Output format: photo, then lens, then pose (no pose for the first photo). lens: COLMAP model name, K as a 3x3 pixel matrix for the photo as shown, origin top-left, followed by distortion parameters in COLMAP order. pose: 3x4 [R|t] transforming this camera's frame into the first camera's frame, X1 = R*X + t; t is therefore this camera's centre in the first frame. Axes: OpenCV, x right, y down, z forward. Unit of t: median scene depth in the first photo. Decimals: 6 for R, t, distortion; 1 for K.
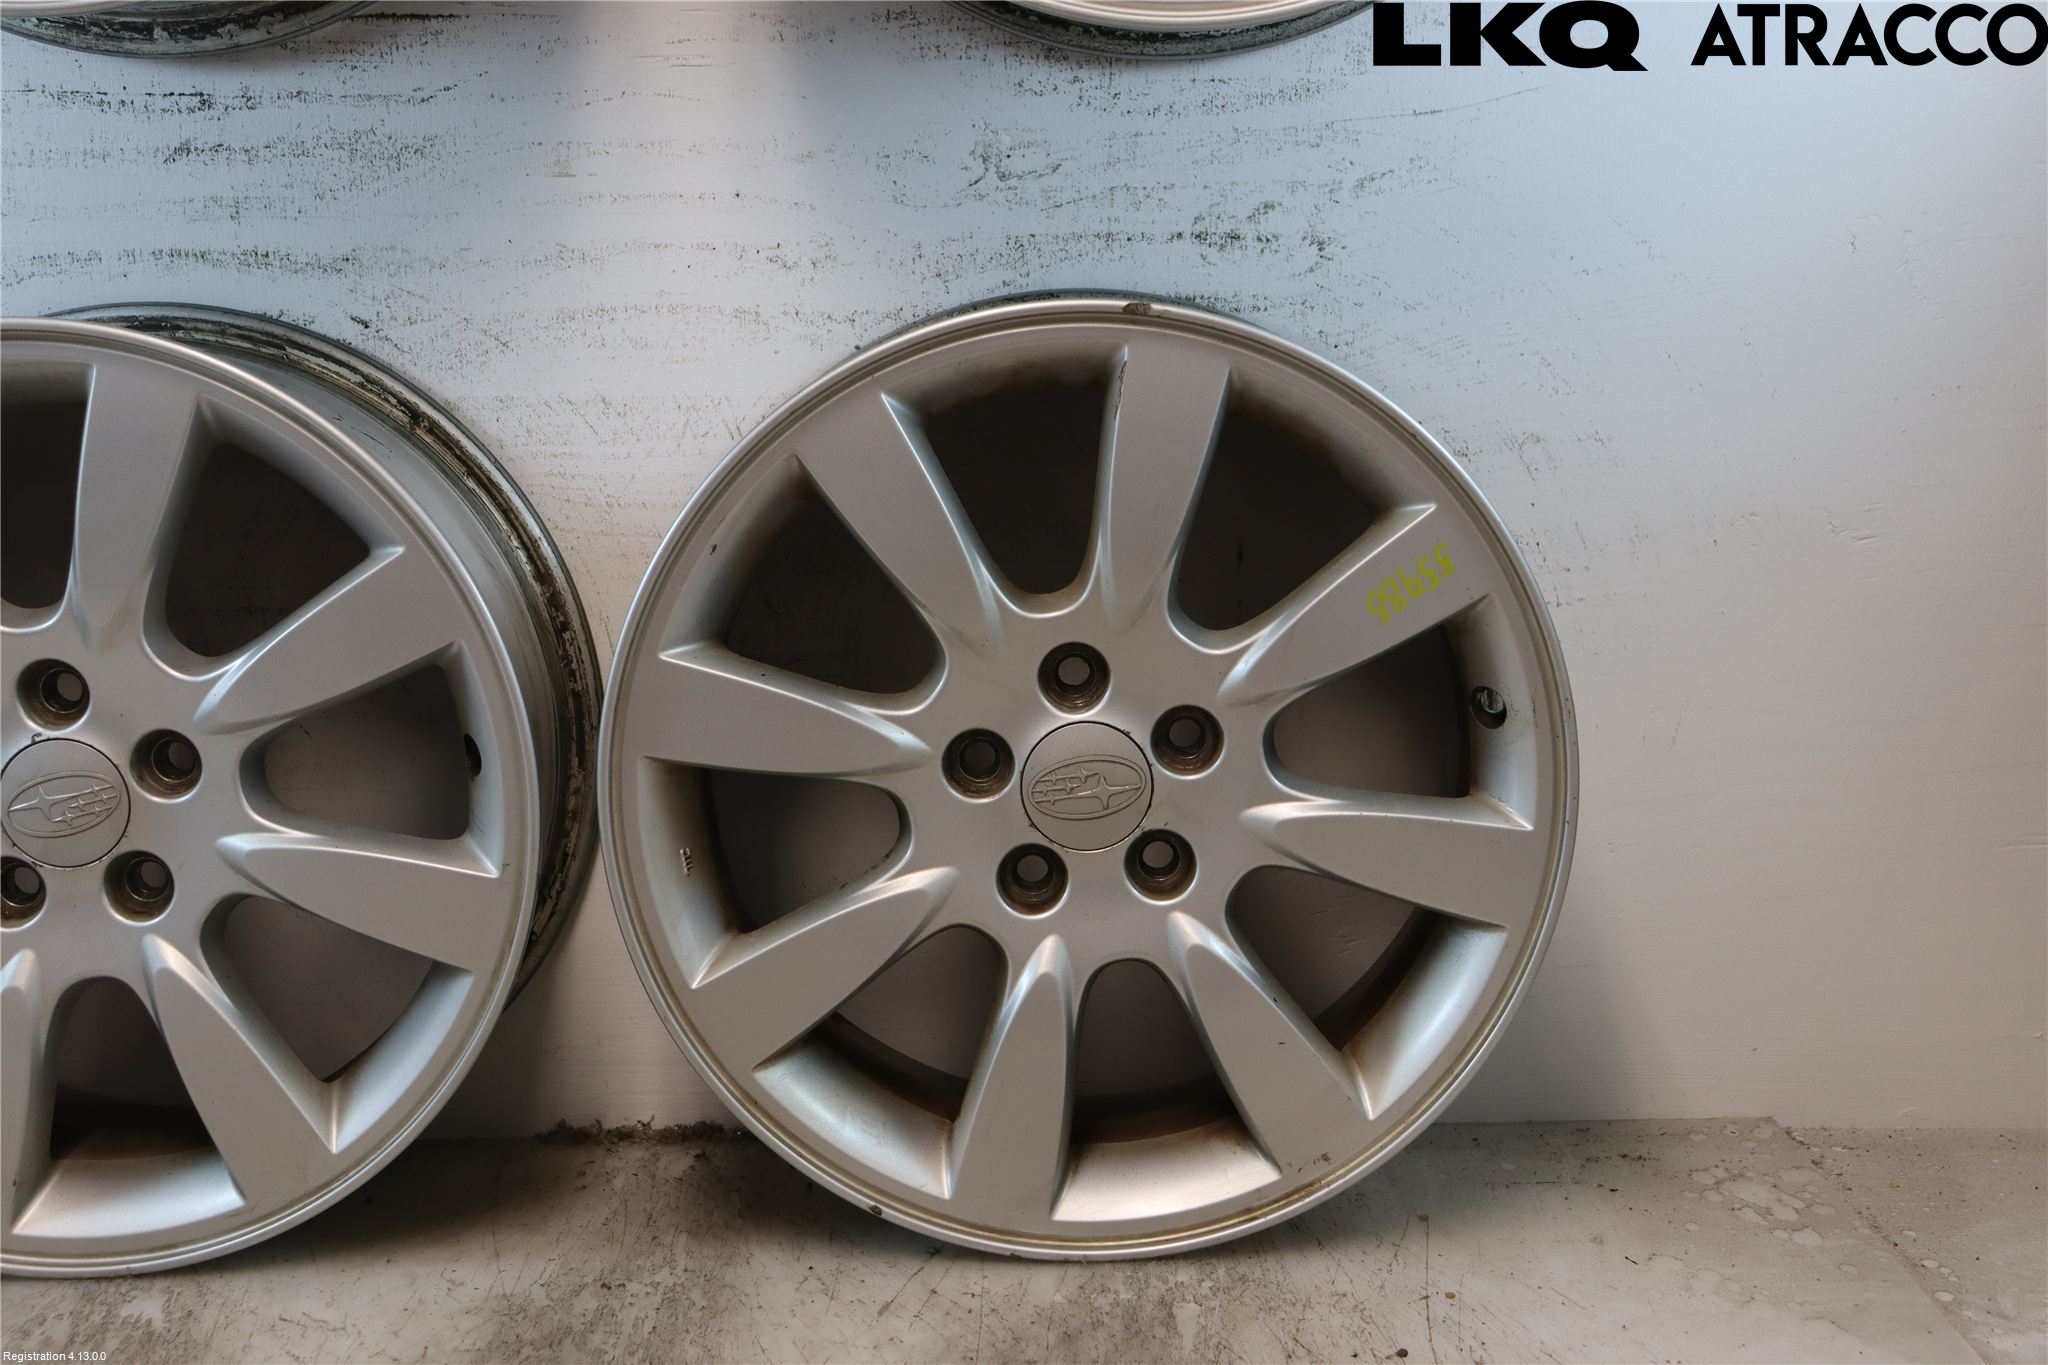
lens RADIAL K [[2776.5, 0, 1024.7], [0, 2776.5, 707.1], [0, 0, 1]] dist [-0.014207, 0.335830]
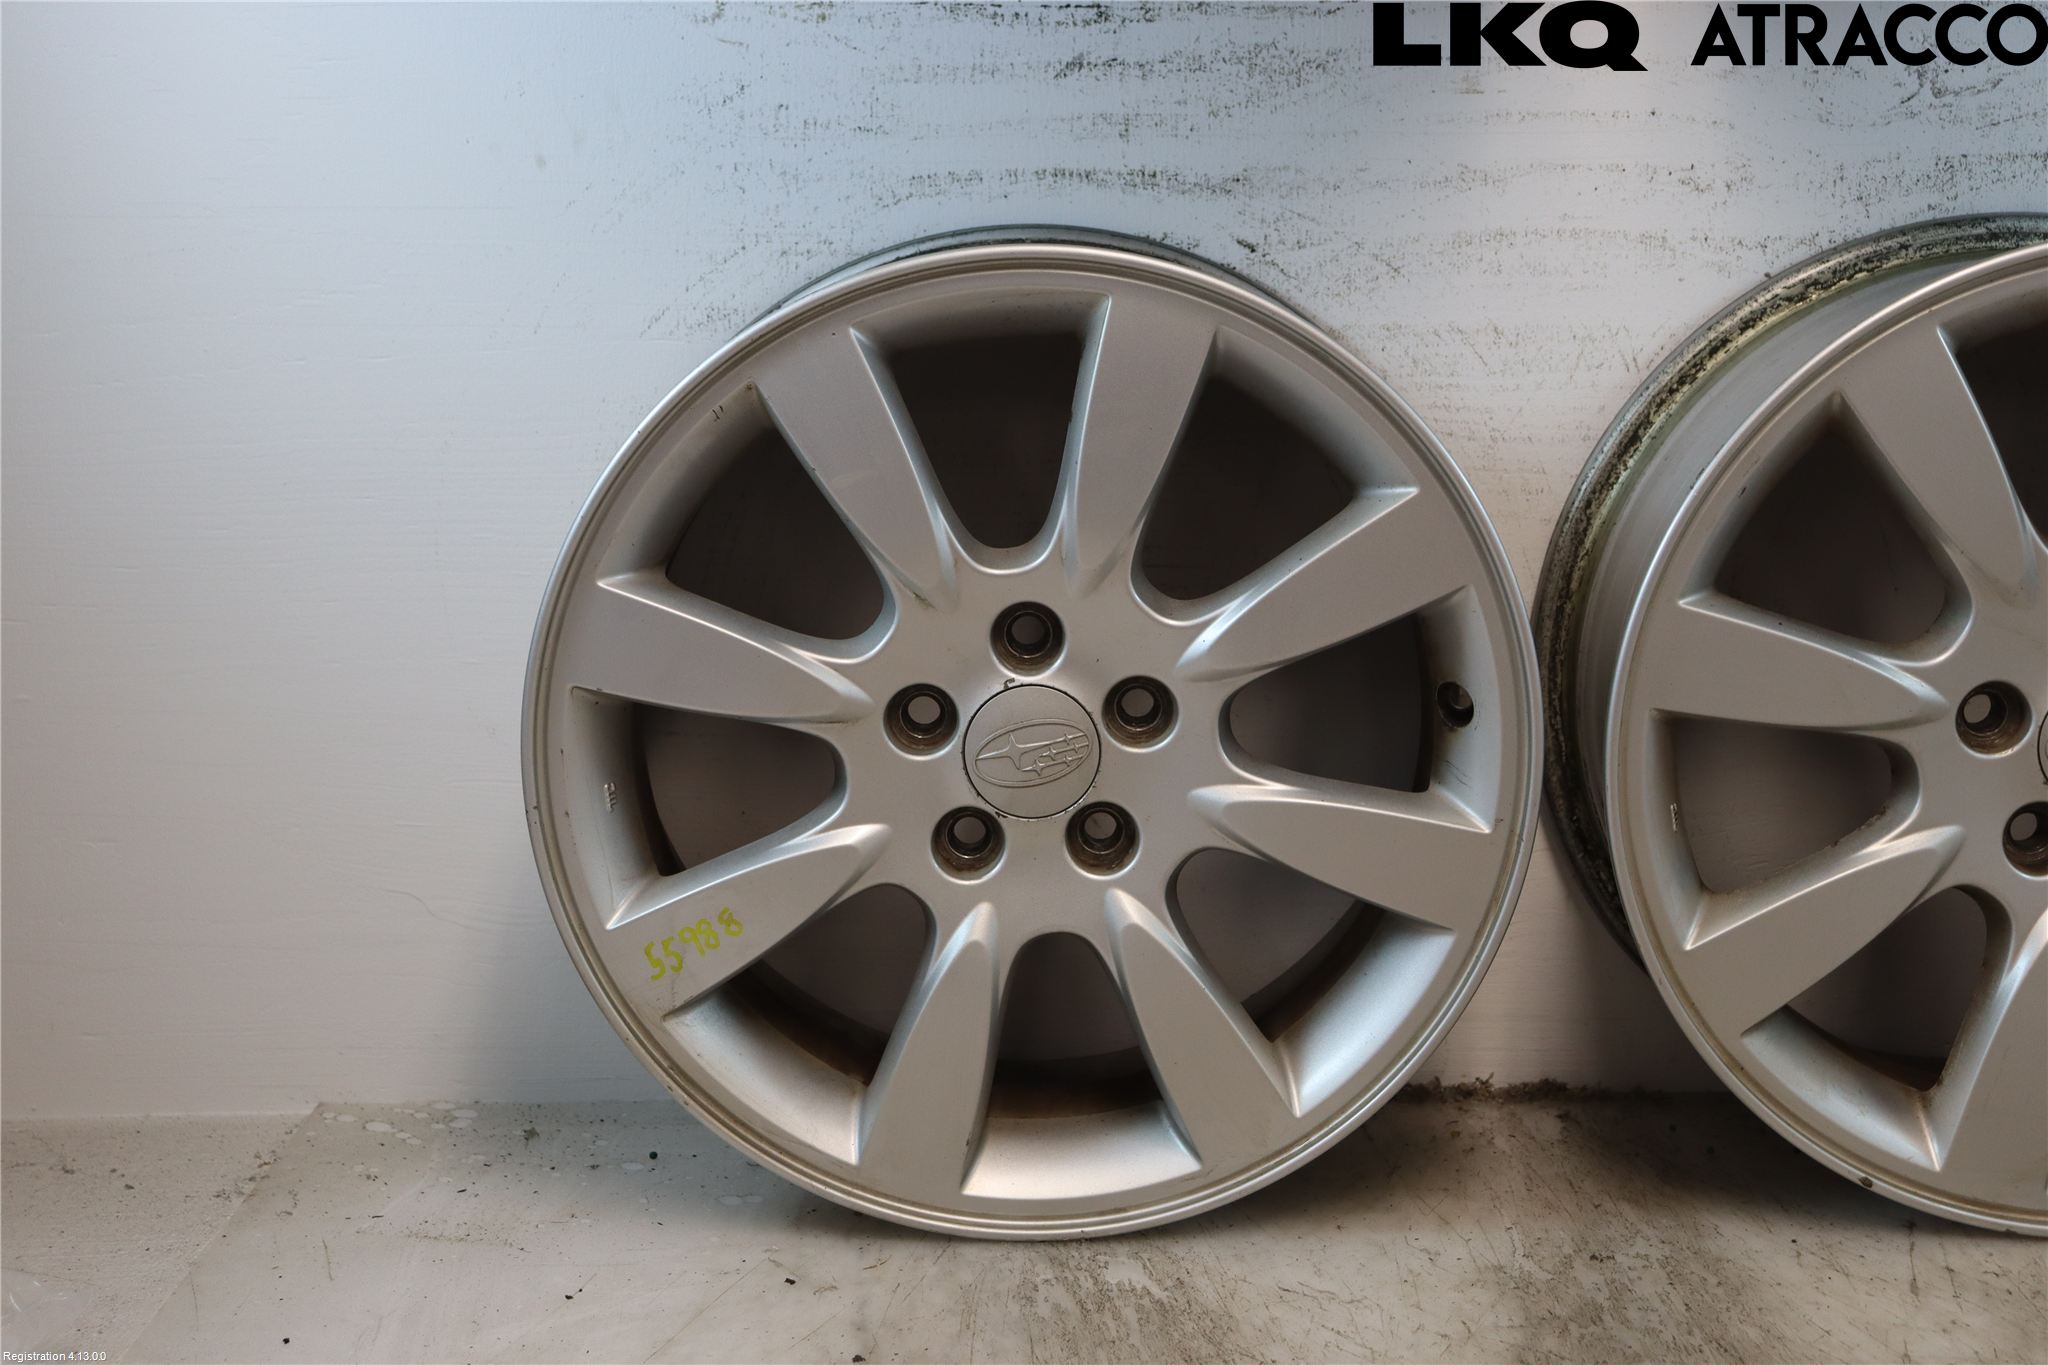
lens RADIAL K [[2813.1, 0, 1021.5], [0, 2813.1, 700.7], [0, 0, 1]] dist [-0.003325, 0.350665]
pose [[0.999971, 0.007127, 0.002591, -0.320710], [-0.007204, 0.999486, 0.031224, -0.012107], [-0.002367, -0.031242, 0.999509, 0.029540]]
